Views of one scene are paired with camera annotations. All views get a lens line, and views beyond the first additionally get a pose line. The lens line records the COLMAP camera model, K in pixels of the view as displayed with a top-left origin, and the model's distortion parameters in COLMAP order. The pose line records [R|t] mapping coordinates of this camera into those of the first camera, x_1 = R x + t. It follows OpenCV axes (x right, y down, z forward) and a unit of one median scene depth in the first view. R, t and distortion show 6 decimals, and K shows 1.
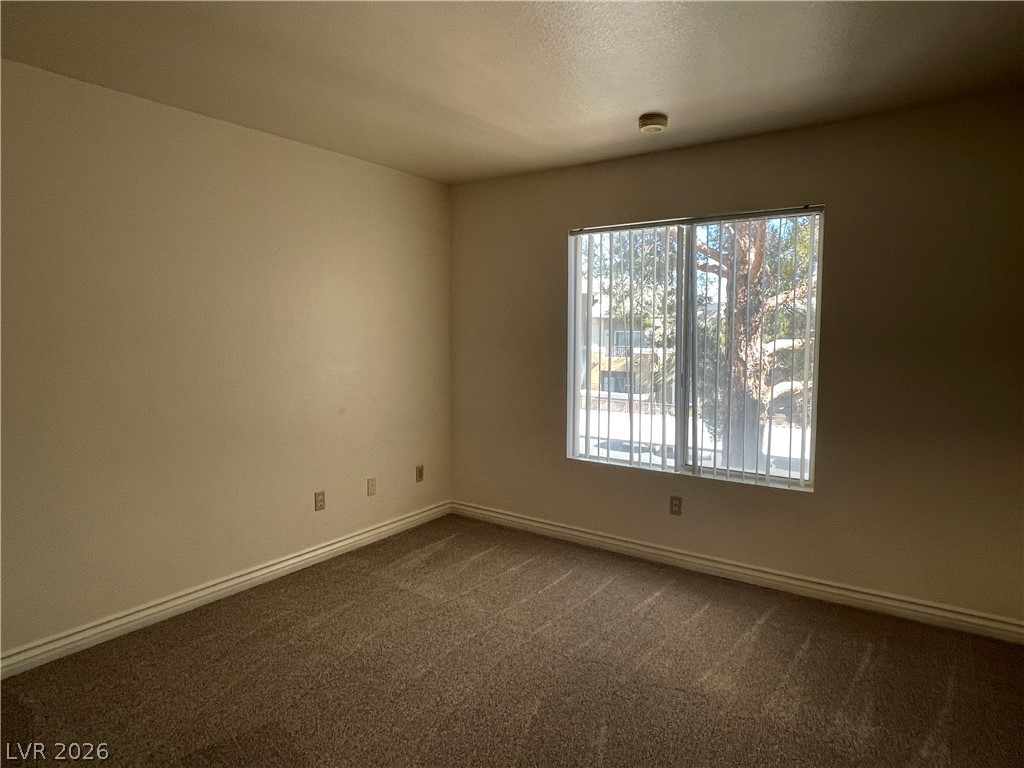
lens RADIAL K [[619.6, 0, 513.7], [0, 619.6, 390.2], [0, 0, 1]] dist [-0.004072, -0.002192]
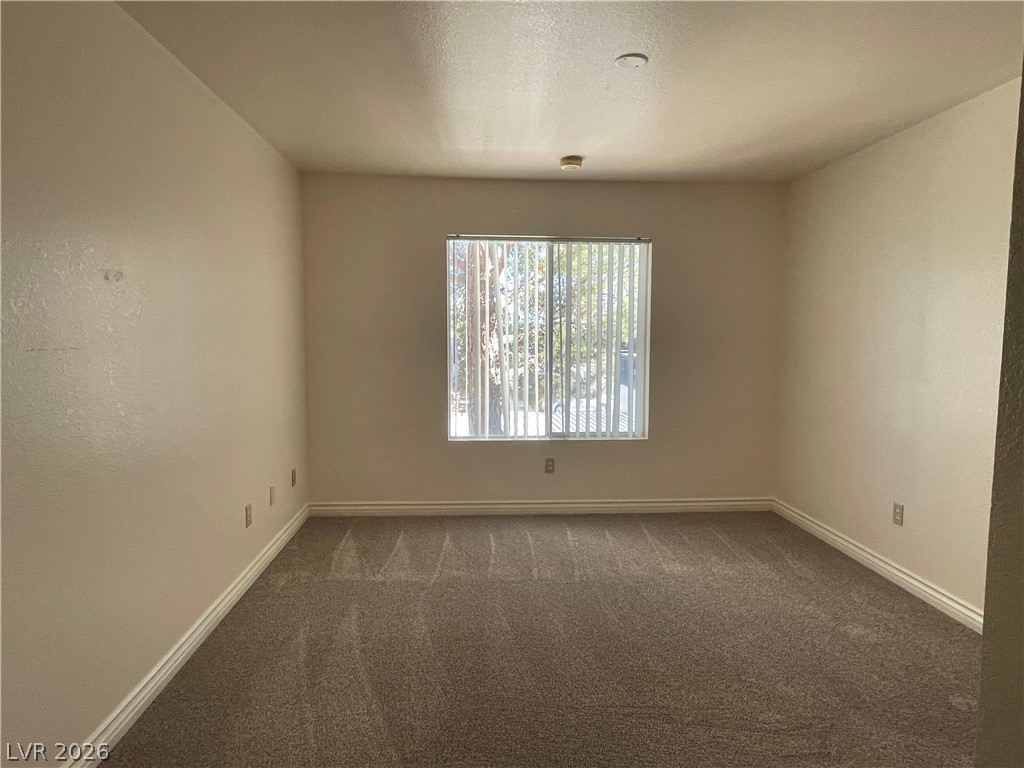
lens RADIAL K [[619.6, 0, 515.9], [0, 619.6, 385.6], [0, 0, 1]] dist [-0.004072, -0.002192]
pose [[0.782928, -0.057892, 0.619414, -0.557868], [0.063400, 0.997902, 0.013129, 0.004901], [-0.618874, 0.028992, 0.784955, 0.061621]]
